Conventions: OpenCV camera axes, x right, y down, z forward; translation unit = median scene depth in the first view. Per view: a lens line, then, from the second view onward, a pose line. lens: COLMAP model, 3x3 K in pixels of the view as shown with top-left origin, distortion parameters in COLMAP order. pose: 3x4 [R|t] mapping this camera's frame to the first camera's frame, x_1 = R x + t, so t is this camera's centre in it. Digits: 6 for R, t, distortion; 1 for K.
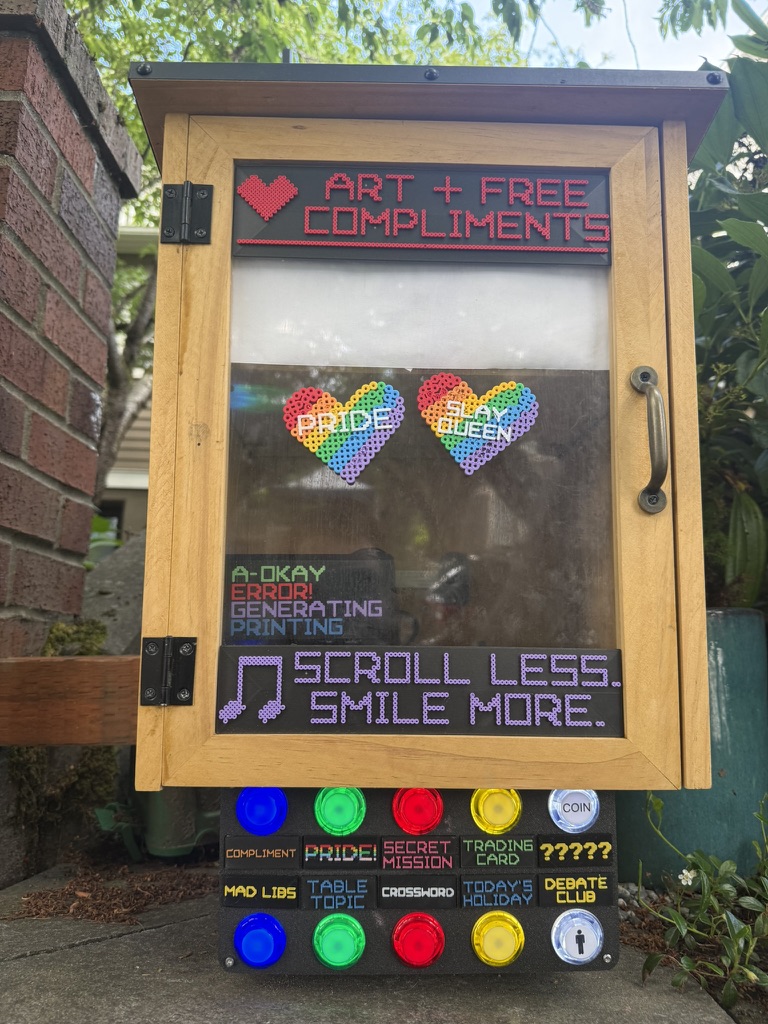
lens RADIAL K [[786.5, 0, 395.8], [0, 786.5, 515.4], [0, 0, 1]] dist [0.038669, -0.035280]
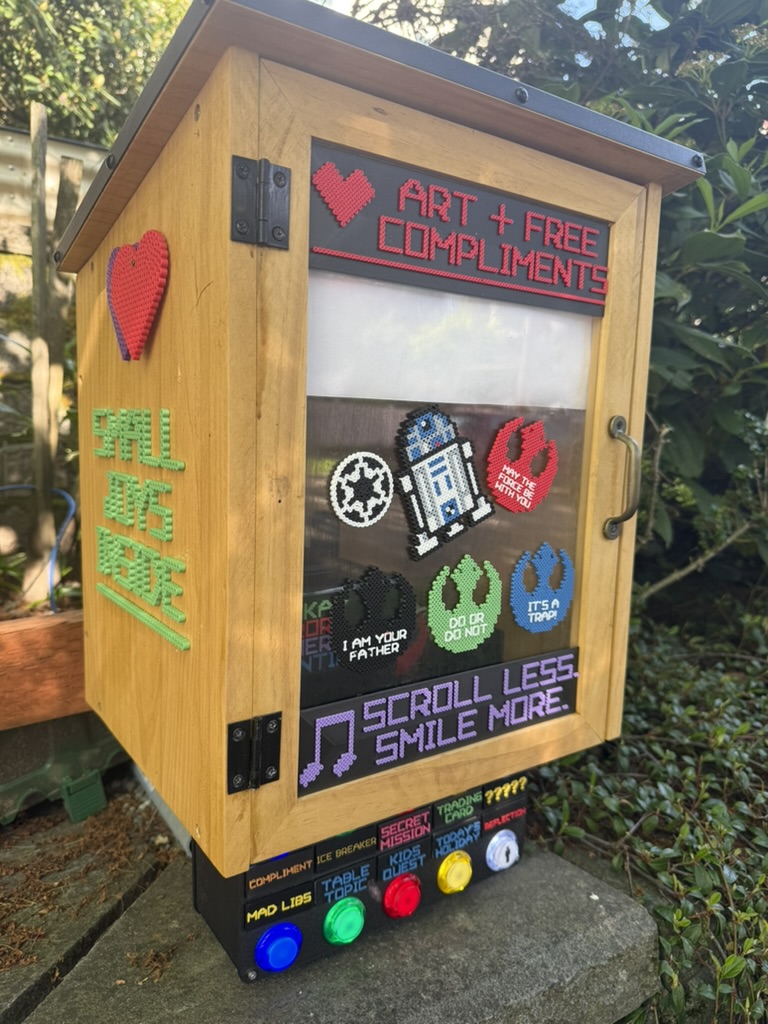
lens RADIAL K [[763.2, 0, 373.0], [0, 763.2, 509.4], [0, 0, 1]] dist [0.036780, -0.038775]
pose [[0.819586, -0.059946, 0.569812, -0.624623], [-0.091553, 0.968031, 0.233524, -0.278006], [-0.565595, -0.243561, 0.787896, 0.272336]]
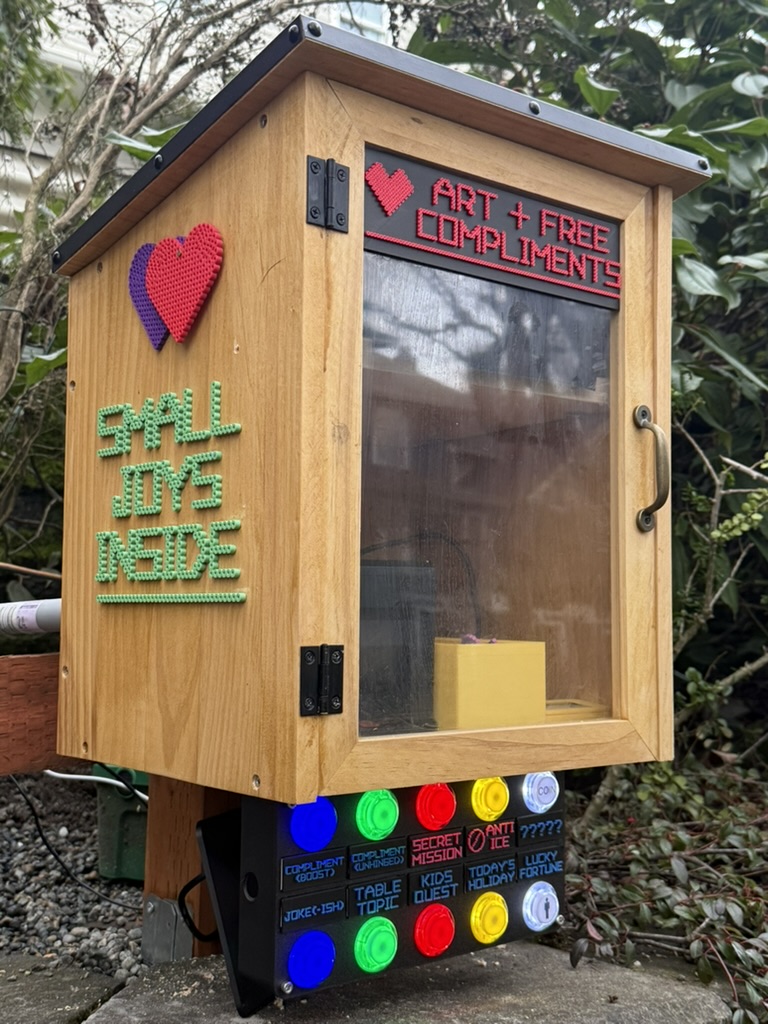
lens RADIAL K [[1288.9, 0, 347.2], [0, 1288.9, 504.3], [0, 0, 1]] dist [0.197595, 0.000000]
pose [[0.779096, 0.039914, 0.625633, -1.196773], [-0.077904, 0.996400, 0.033444, -0.071433], [-0.622045, -0.074795, 0.779401, -0.236823]]
